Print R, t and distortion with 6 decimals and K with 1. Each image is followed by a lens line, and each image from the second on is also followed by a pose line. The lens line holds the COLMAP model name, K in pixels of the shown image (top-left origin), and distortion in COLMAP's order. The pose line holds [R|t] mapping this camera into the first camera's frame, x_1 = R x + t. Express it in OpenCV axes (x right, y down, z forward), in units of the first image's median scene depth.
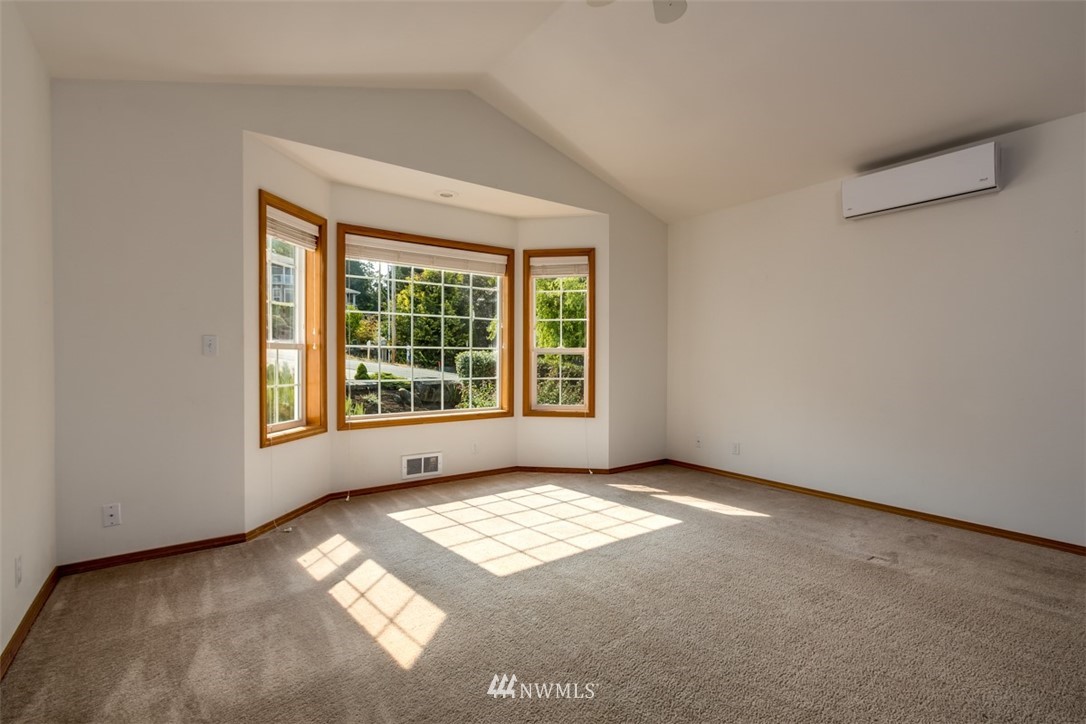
lens RADIAL K [[507.0, 0, 558.5], [0, 507.0, 366.4], [0, 0, 1]] dist [-0.009771, -0.001041]
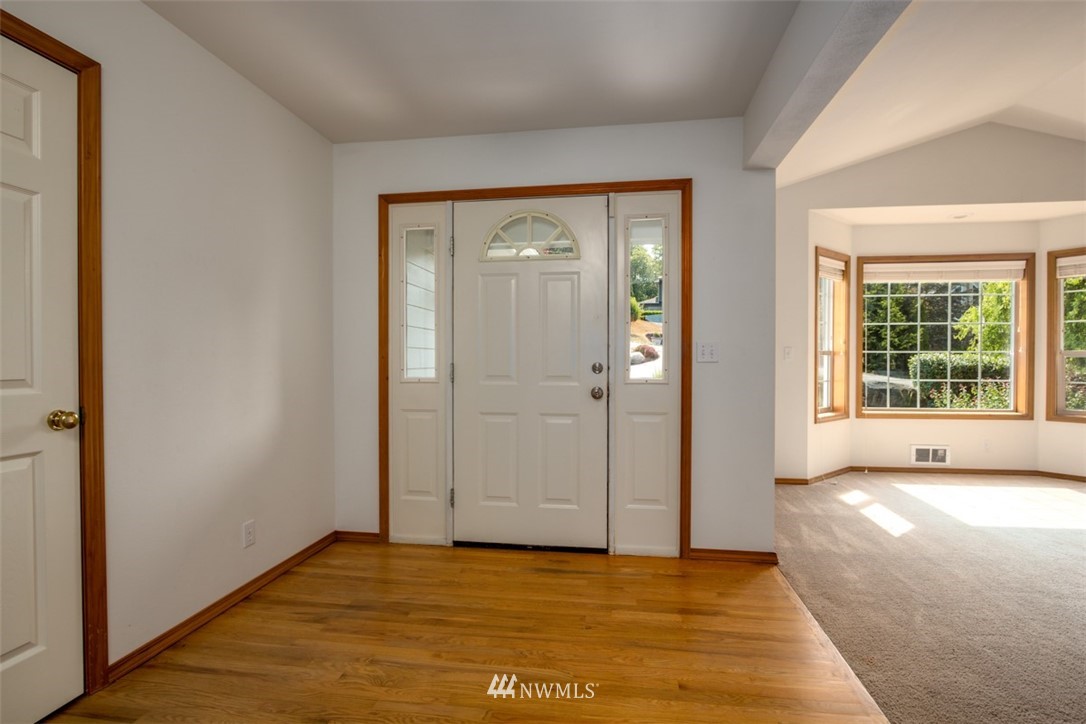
lens RADIAL K [[507.0, 0, 558.5], [0, 507.0, 366.4], [0, 0, 1]] dist [-0.009771, -0.001041]
pose [[0.711311, 0.005497, -0.702855, -0.066817], [-0.009977, 0.999948, -0.002277, 0.005161], [0.702806, 0.008632, 0.711329, -0.404994]]
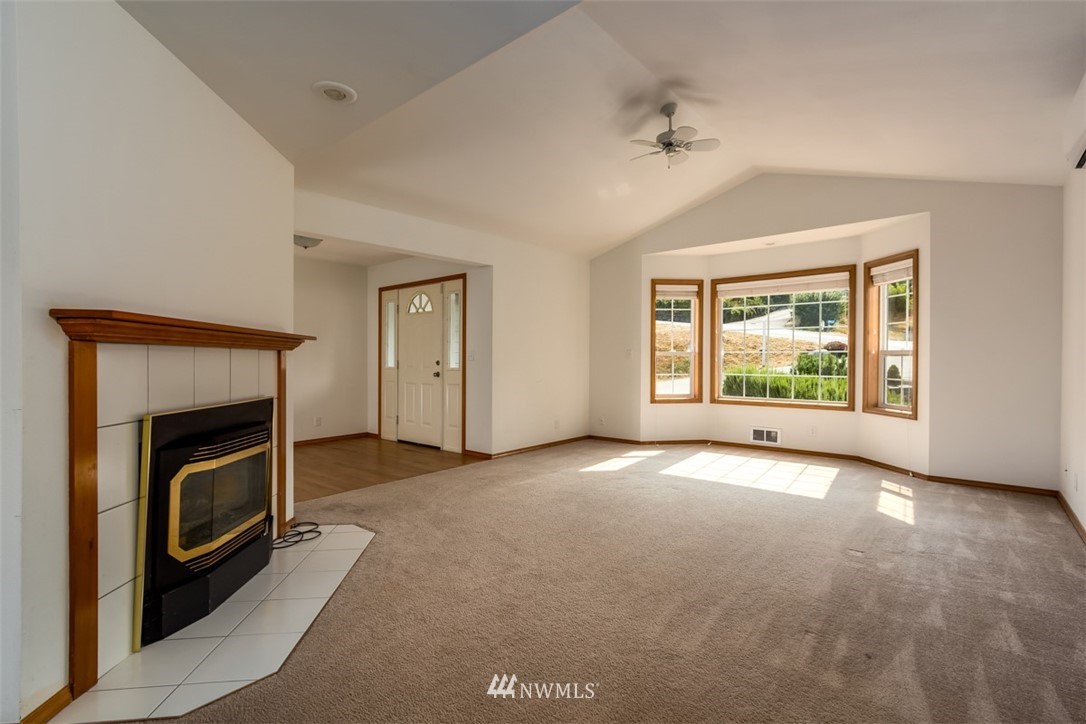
lens RADIAL K [[489.4, 0, 543.0], [0, 489.4, 362.0], [0, 0, 1]] dist [-0.000503, 0.000027]
pose [[0.232705, 0.003464, -0.972541, 0.916937], [-0.015567, 0.999879, -0.000164, -0.000778], [0.972423, 0.015178, 0.232730, 0.074097]]
